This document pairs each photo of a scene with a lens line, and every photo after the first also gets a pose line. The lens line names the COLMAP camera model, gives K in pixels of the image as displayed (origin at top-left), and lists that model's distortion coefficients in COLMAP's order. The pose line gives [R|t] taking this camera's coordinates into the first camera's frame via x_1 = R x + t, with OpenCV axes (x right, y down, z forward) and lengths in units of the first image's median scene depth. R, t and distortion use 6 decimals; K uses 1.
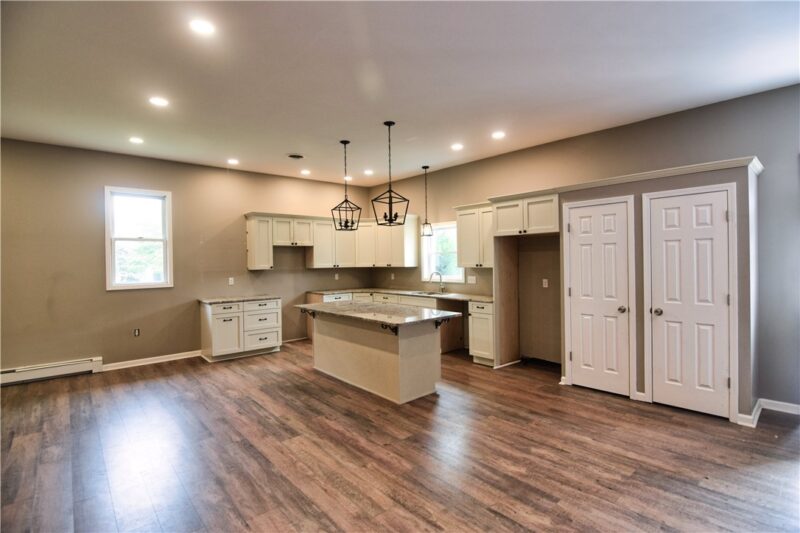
lens RADIAL K [[388.9, 0, 405.2], [0, 388.9, 262.5], [0, 0, 1]] dist [-0.009909, -0.006501]
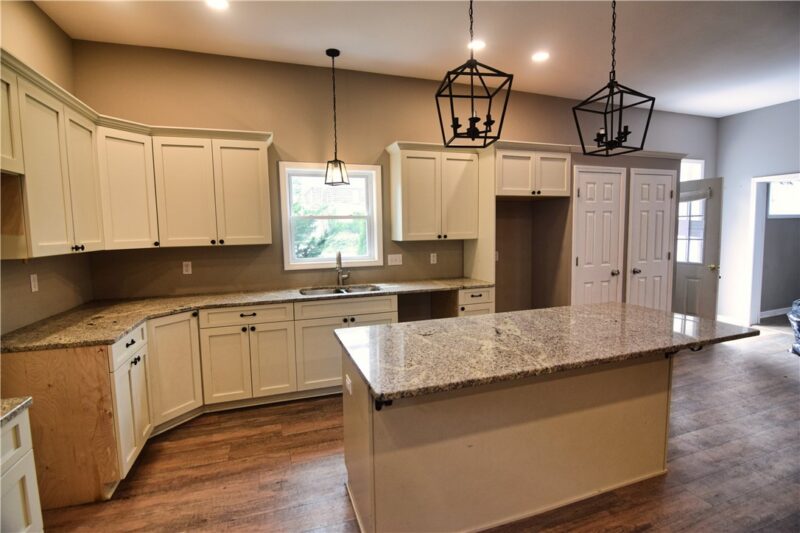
lens RADIAL K [[388.9, 0, 406.2], [0, 388.9, 261.7], [0, 0, 1]] dist [-0.009909, -0.006501]
pose [[0.379109, -0.071899, 0.922554, -0.557883], [0.016620, 0.997345, 0.070898, 0.002286], [-0.925203, -0.011545, 0.379298, 0.949903]]
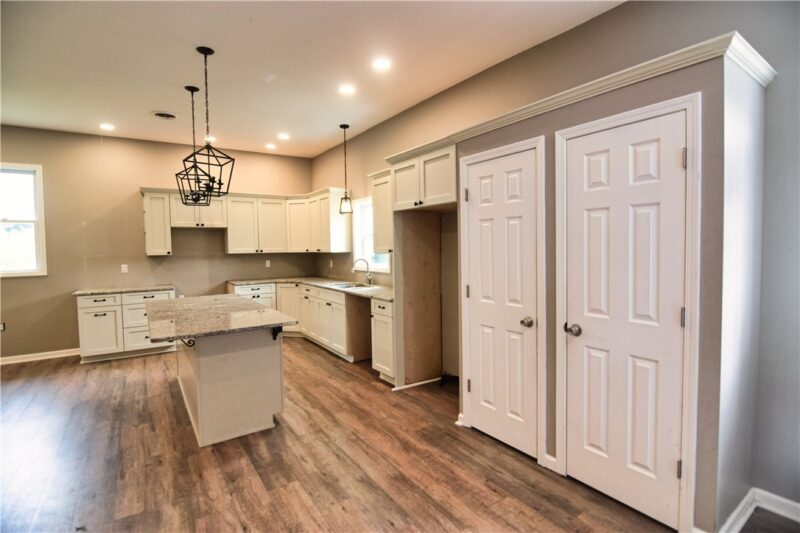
lens RADIAL K [[388.9, 0, 405.5], [0, 388.9, 262.7], [0, 0, 1]] dist [-0.009909, -0.006501]
pose [[0.991963, 0.005290, -0.126416, 0.371897], [-0.000172, 0.999181, 0.040465, -0.000339], [0.126526, -0.040118, 0.991152, 0.299519]]
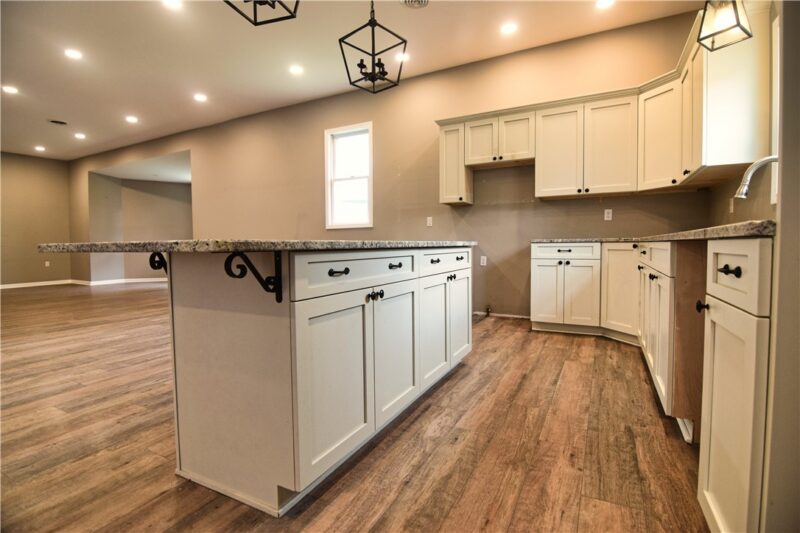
lens RADIAL K [[388.9, 0, 400.6], [0, 388.9, 261.5], [0, 0, 1]] dist [-0.009909, -0.006501]
pose [[0.345928, 0.049487, -0.936955, 0.337999], [-0.001785, 0.998641, 0.052086, 0.115358], [0.938259, -0.016345, 0.345546, 0.897202]]
